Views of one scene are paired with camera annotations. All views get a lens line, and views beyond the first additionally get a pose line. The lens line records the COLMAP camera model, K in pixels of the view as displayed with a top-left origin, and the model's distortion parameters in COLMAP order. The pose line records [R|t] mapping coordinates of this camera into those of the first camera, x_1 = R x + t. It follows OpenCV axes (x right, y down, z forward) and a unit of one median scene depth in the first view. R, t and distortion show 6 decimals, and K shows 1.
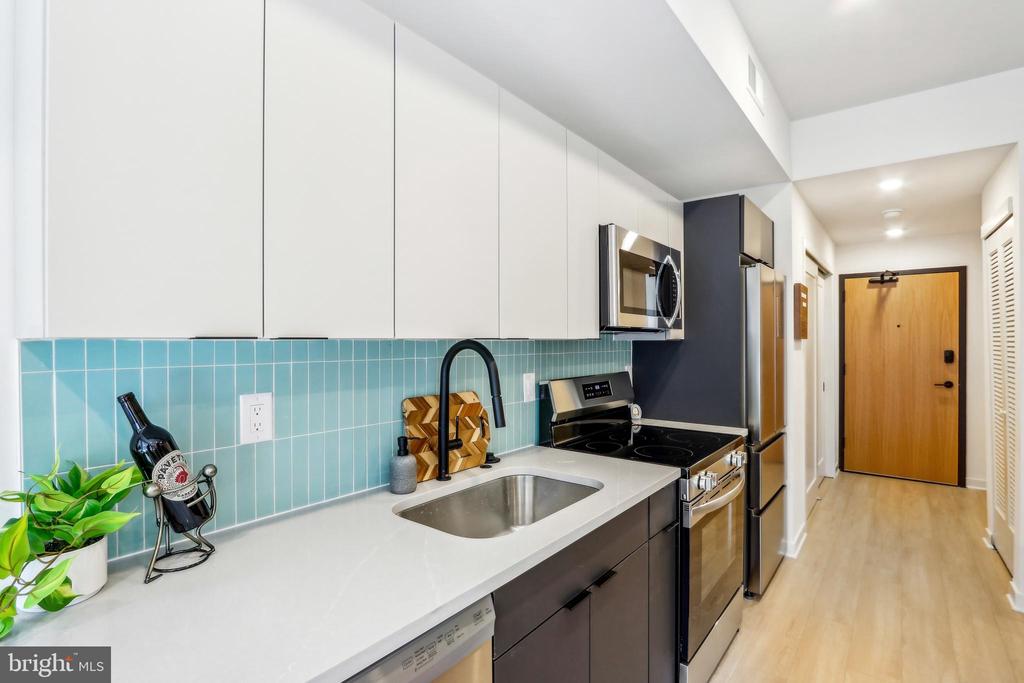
lens RADIAL K [[482.6, 0, 510.9], [0, 482.6, 340.5], [0, 0, 1]] dist [-0.025397, 0.004888]
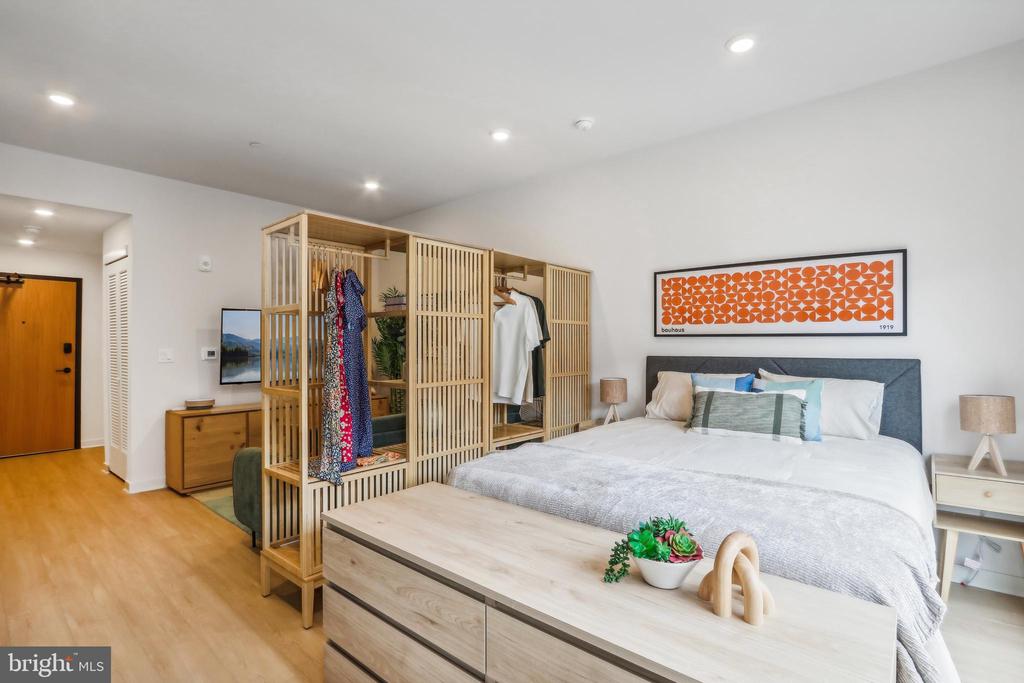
lens RADIAL K [[482.6, 0, 533.4], [0, 482.6, 335.7], [0, 0, 1]] dist [-0.025397, 0.004888]
pose [[-0.009811, 0.017284, 0.999802, -0.350729], [0.000153, 0.999851, -0.017284, 0.022779], [-0.999952, -0.000017, -0.009813, -0.231758]]
